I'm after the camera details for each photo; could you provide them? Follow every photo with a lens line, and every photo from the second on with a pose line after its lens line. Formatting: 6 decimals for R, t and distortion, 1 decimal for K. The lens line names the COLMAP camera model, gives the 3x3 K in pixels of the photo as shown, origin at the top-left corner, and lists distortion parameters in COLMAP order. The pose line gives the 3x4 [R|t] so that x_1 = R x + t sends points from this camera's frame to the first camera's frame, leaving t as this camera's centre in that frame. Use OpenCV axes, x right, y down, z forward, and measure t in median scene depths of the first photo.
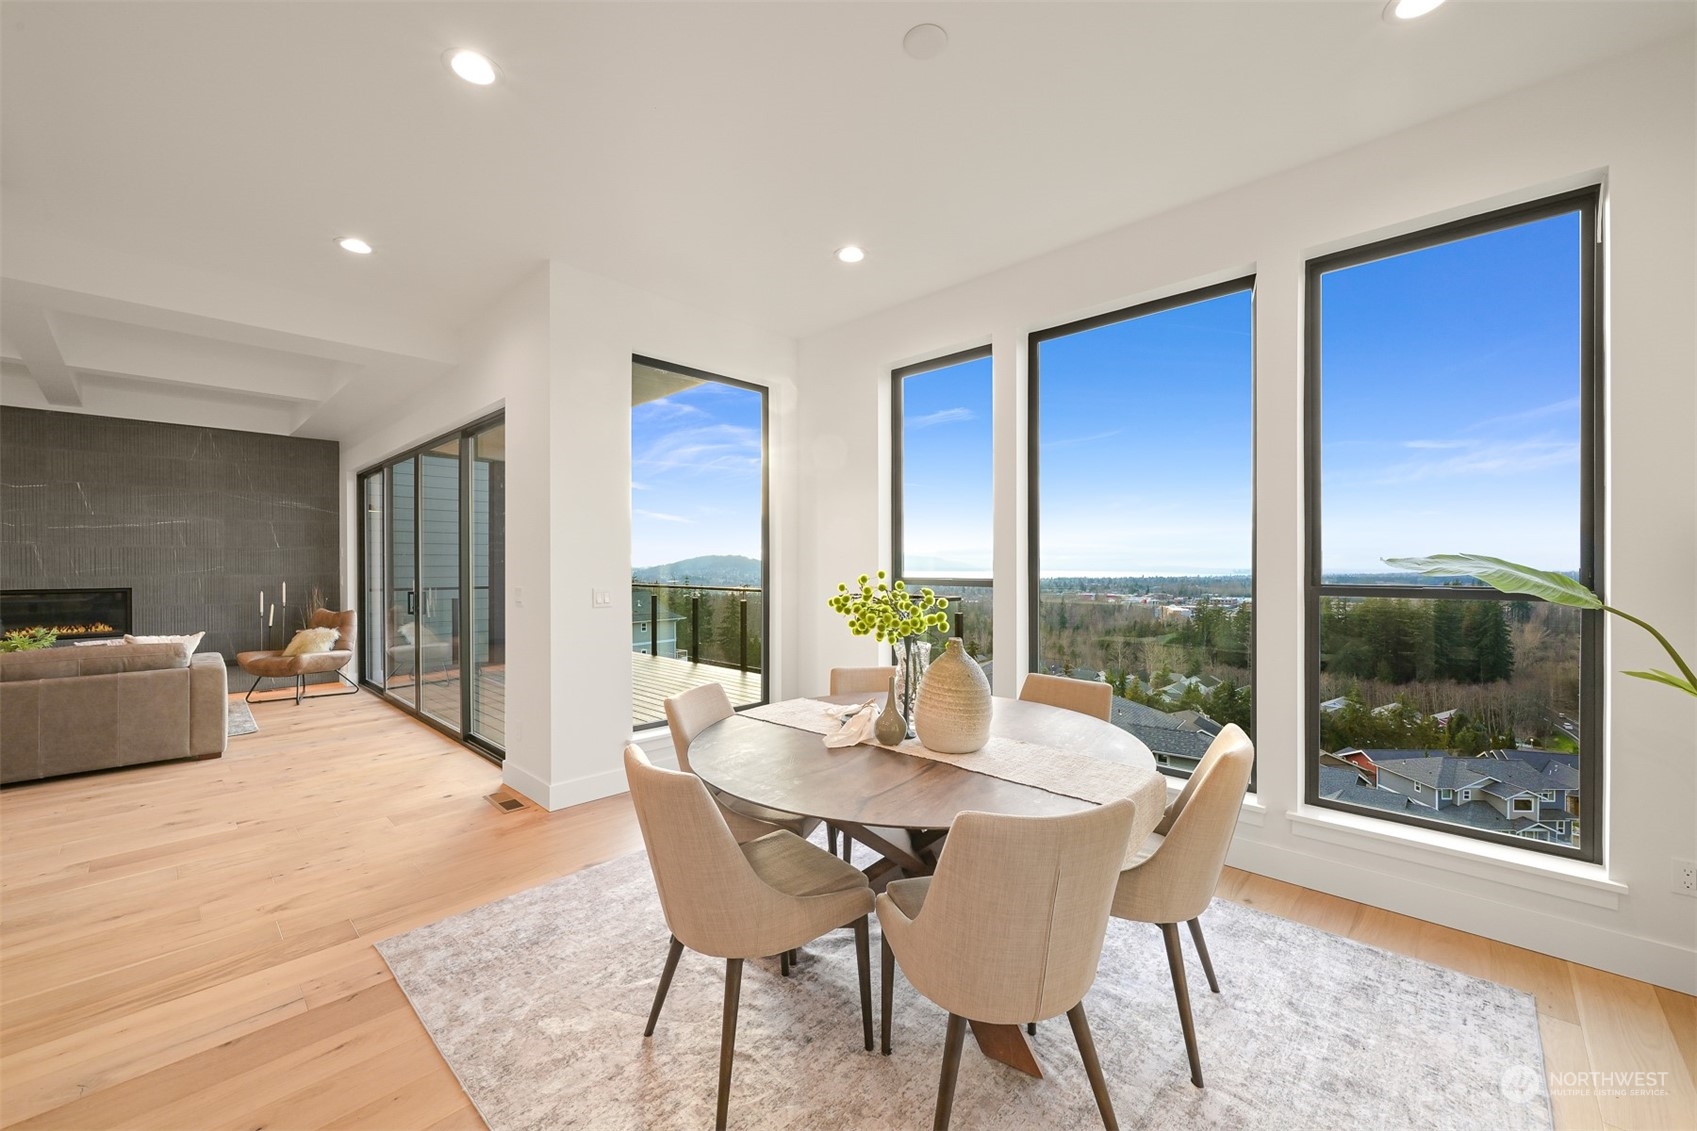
lens RADIAL K [[665.1, 0, 856.7], [0, 665.1, 564.6], [0, 0, 1]] dist [-0.004243, 0.000923]
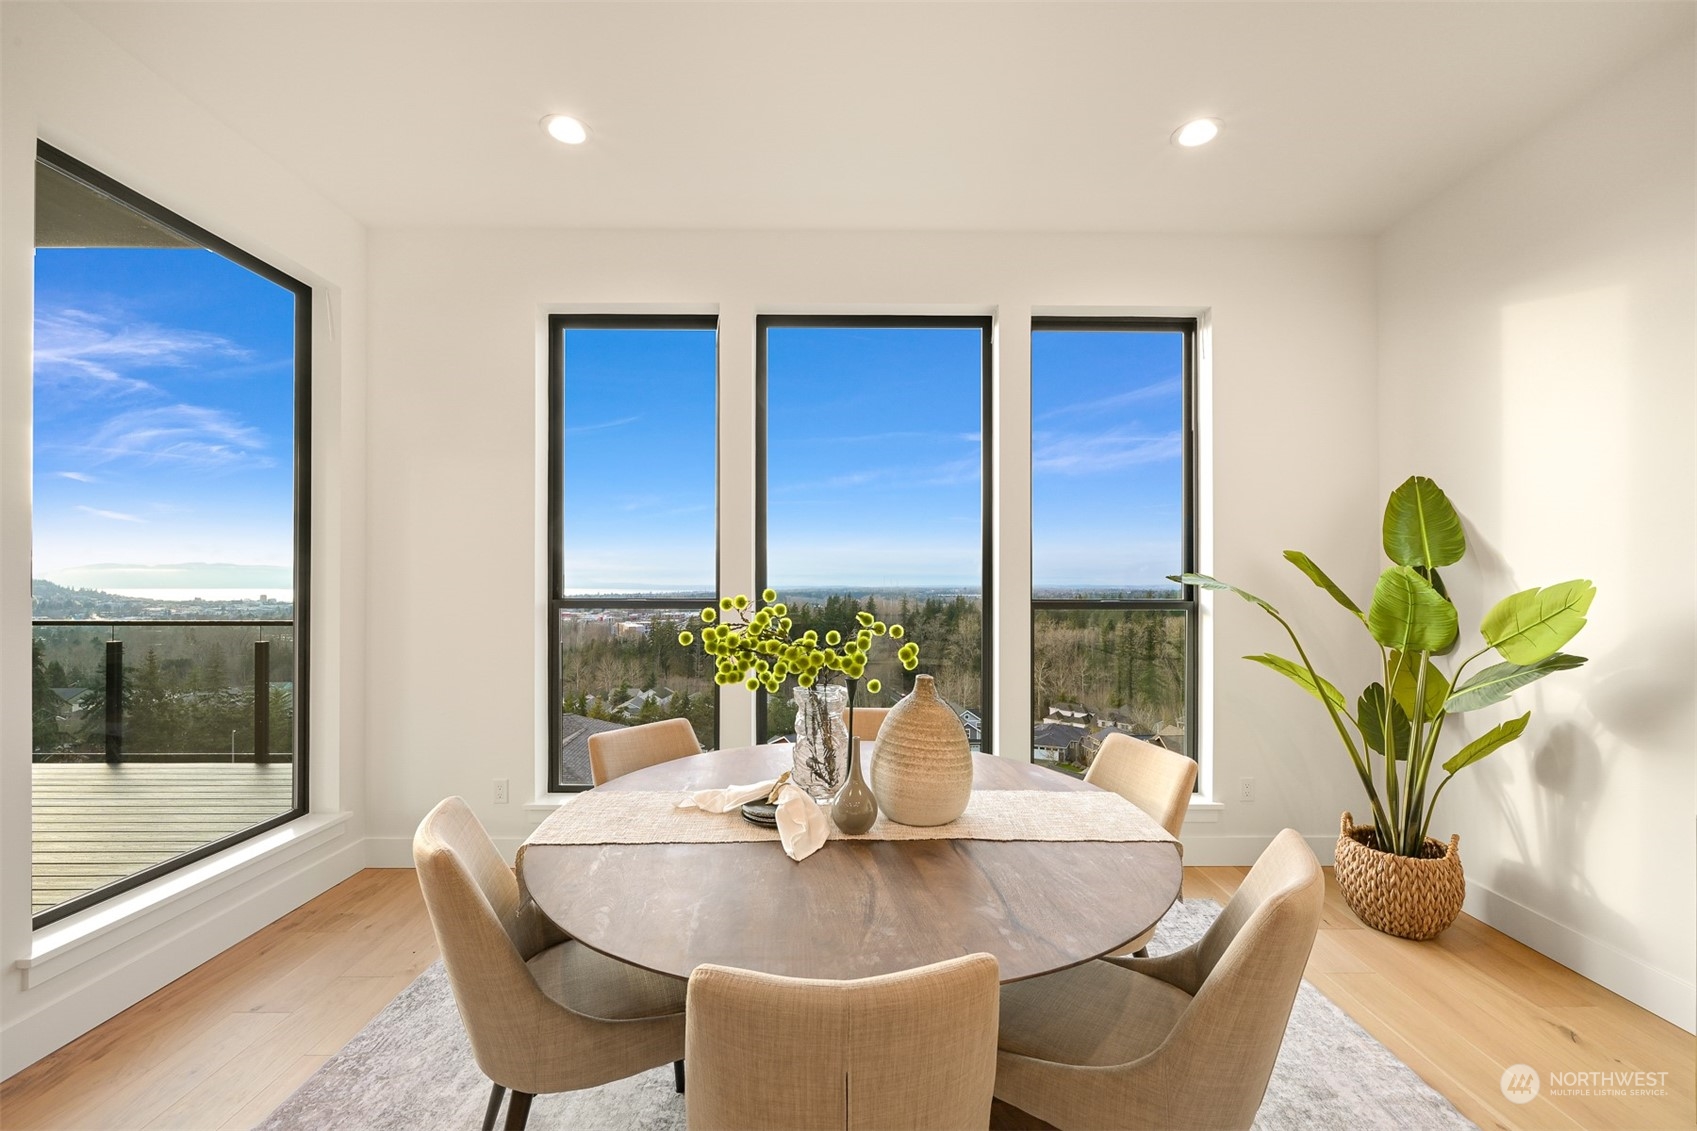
lens RADIAL K [[693.3, 0, 847.8], [0, 693.3, 579.1], [0, 0, 1]] dist [-0.006195, 0.000332]
pose [[0.726729, 0.004514, 0.686909, -0.207033], [-0.002449, 0.999989, -0.003980, -0.000236], [-0.686920, 0.001210, 0.726732, 0.201365]]
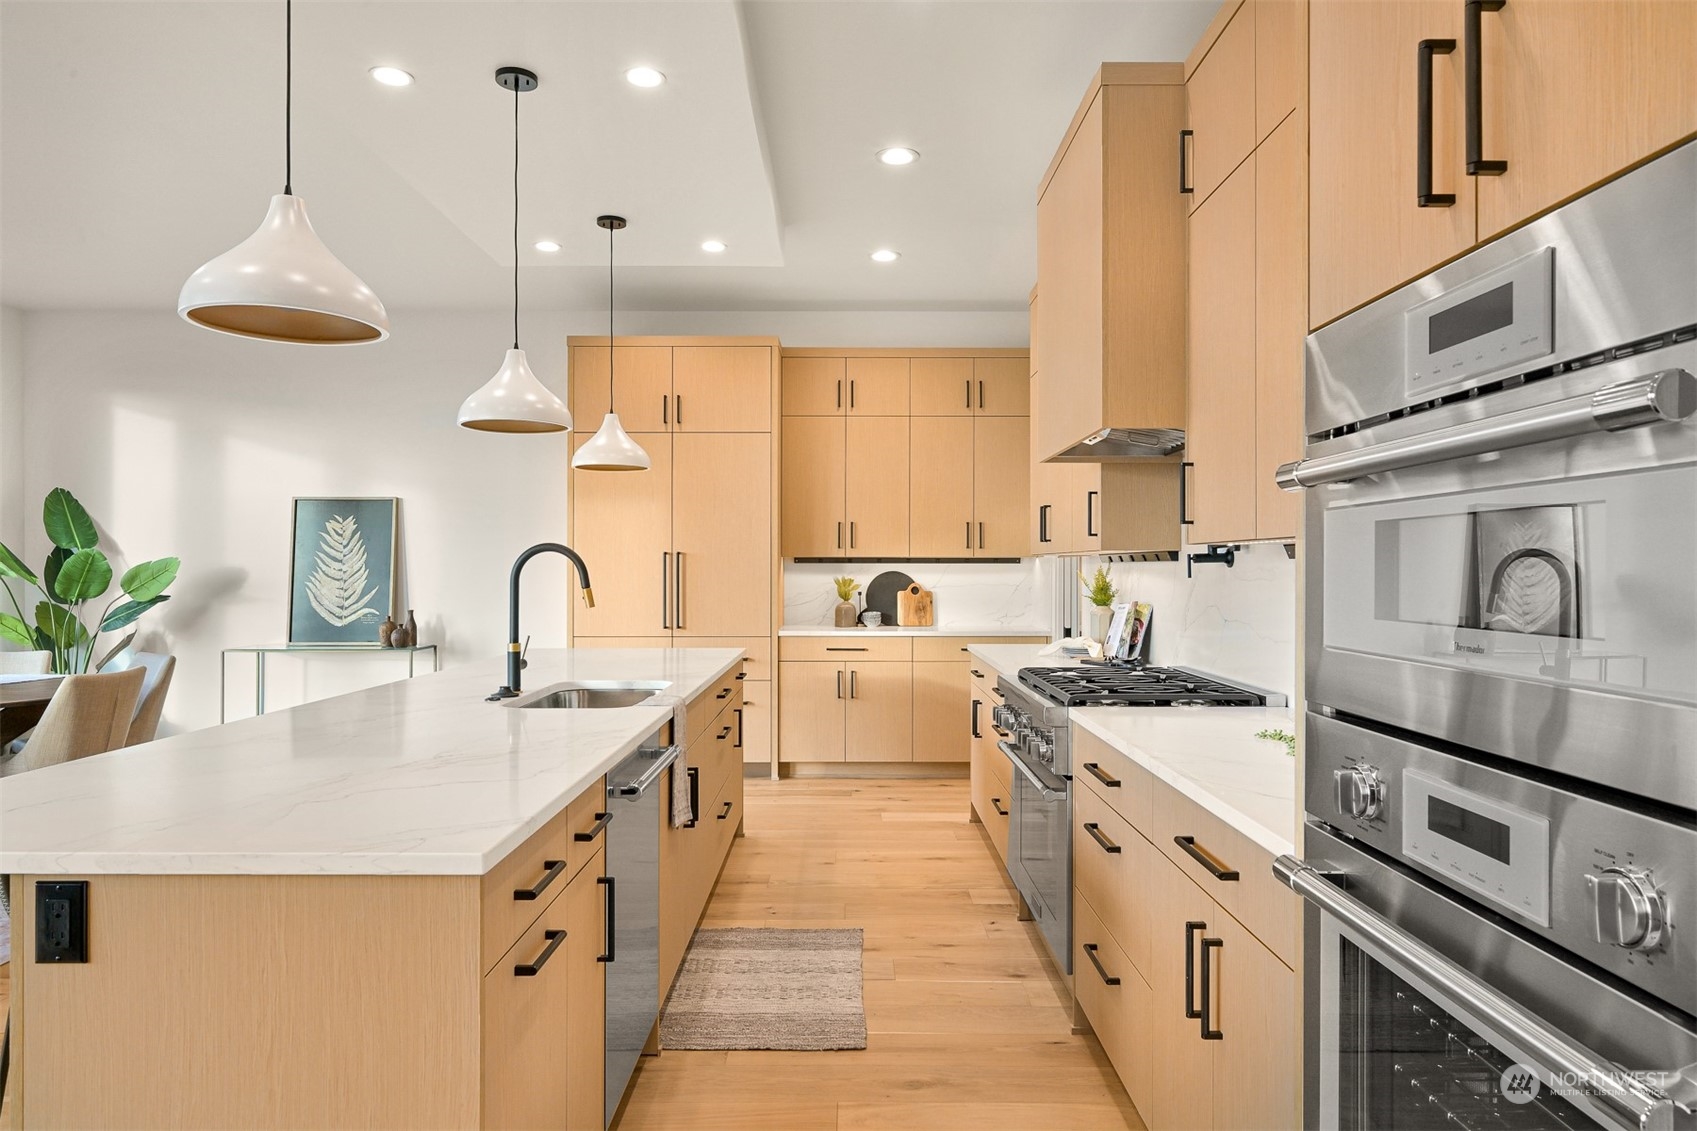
lens RADIAL K [[1039.3, 0, 845.4], [0, 1039.3, 564.6], [0, 0, 1]] dist [-0.002770, -0.000747]
pose [[-0.679716, 0.001675, 0.733474, -1.170004], [-0.001106, 0.999994, -0.003309, 0.010881], [-0.733475, -0.003061, -0.679710, 0.476334]]
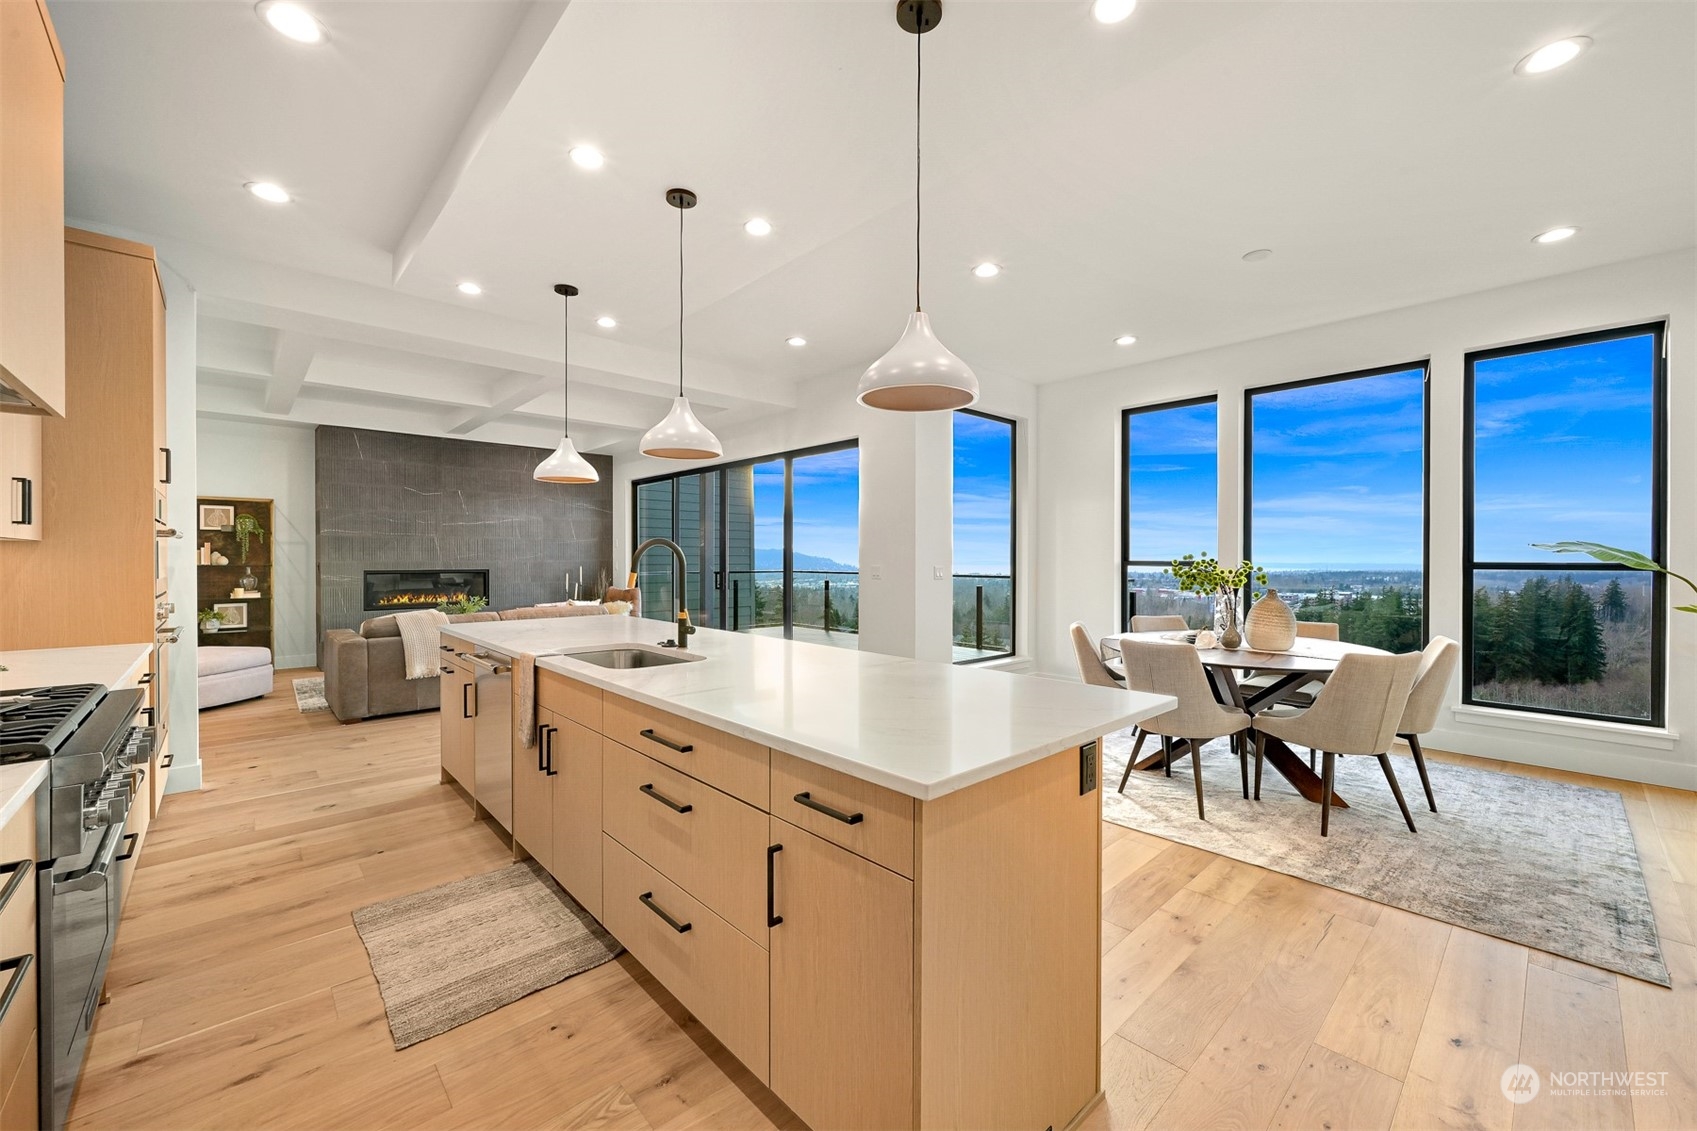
lens RADIAL K [[665.1, 0, 851.3], [0, 665.1, 560.0], [0, 0, 1]] dist [-0.004243, 0.000923]
pose [[0.997584, 0.002898, -0.069413, -0.369346], [-0.002726, 0.999993, 0.002571, 0.014399], [0.069420, -0.002376, 0.997585, -0.370201]]
